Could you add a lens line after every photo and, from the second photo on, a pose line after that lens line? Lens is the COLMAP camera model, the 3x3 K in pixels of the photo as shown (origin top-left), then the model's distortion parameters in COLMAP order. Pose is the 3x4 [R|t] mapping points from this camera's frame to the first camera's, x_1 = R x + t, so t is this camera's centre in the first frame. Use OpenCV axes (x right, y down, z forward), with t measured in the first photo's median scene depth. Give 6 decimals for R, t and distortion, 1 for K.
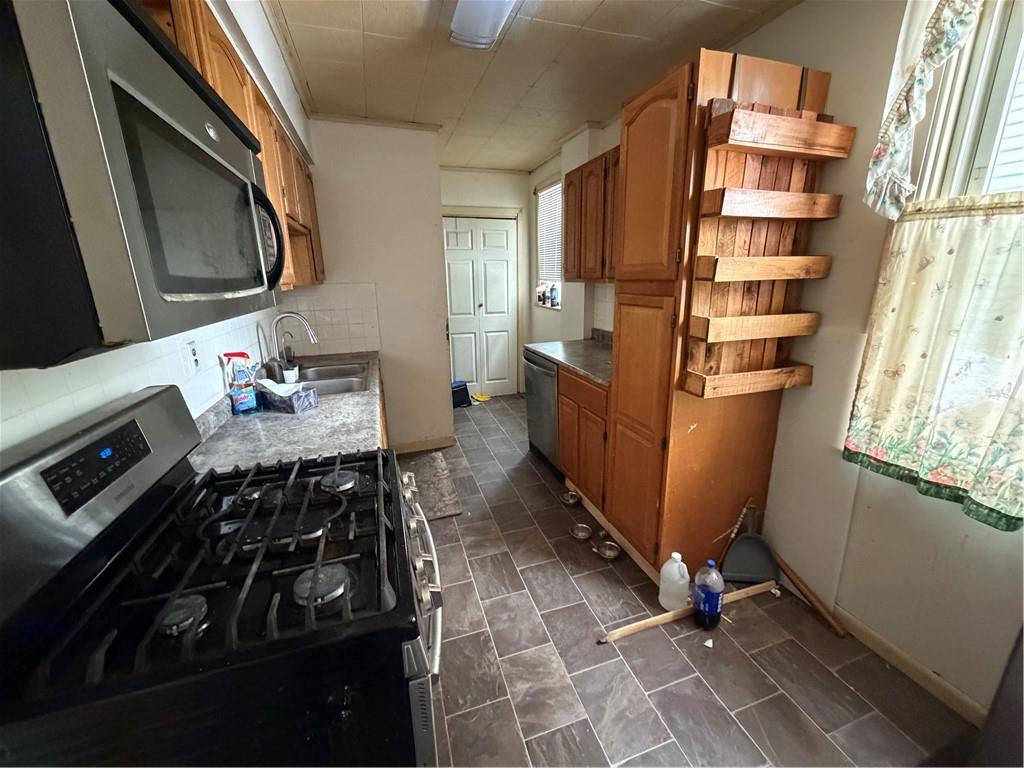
lens RADIAL K [[407.7, 0, 514.7], [0, 407.7, 383.8], [0, 0, 1]] dist [0.000211, 0.000014]
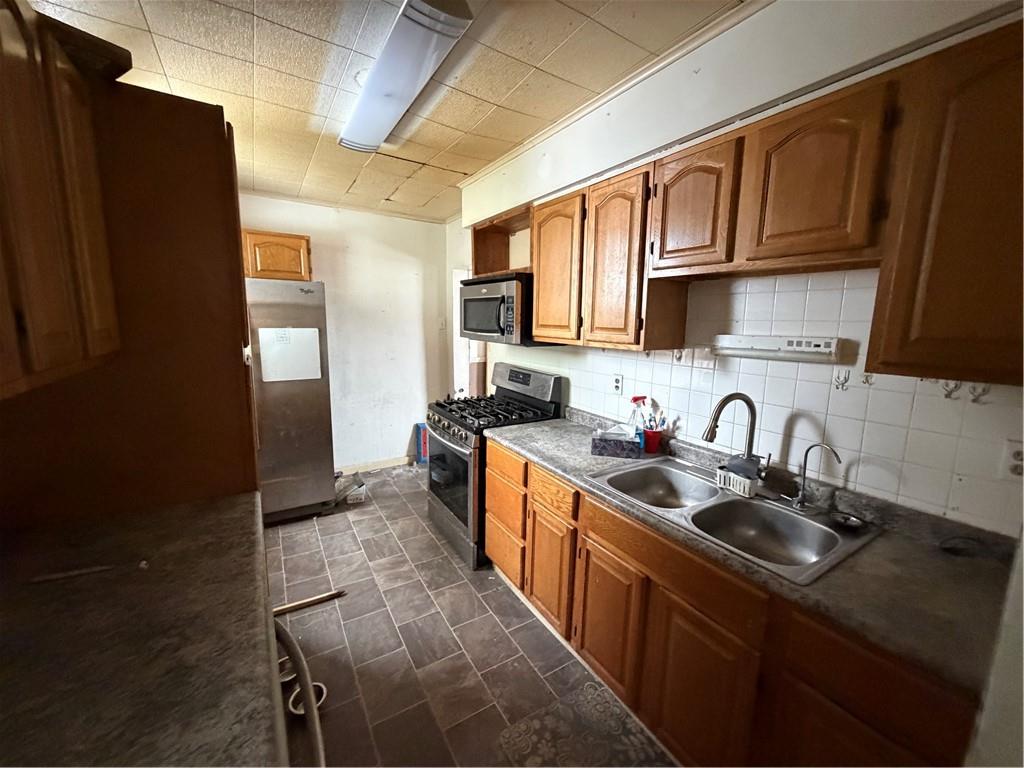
lens RADIAL K [[407.7, 0, 513.7], [0, 407.7, 382.8], [0, 0, 1]] dist [0.000211, 0.000014]
pose [[-0.971560, 0.031827, -0.234644, -0.039526], [-0.066571, 0.914248, 0.399649, -0.540833], [0.227242, 0.403903, -0.886128, 1.861599]]
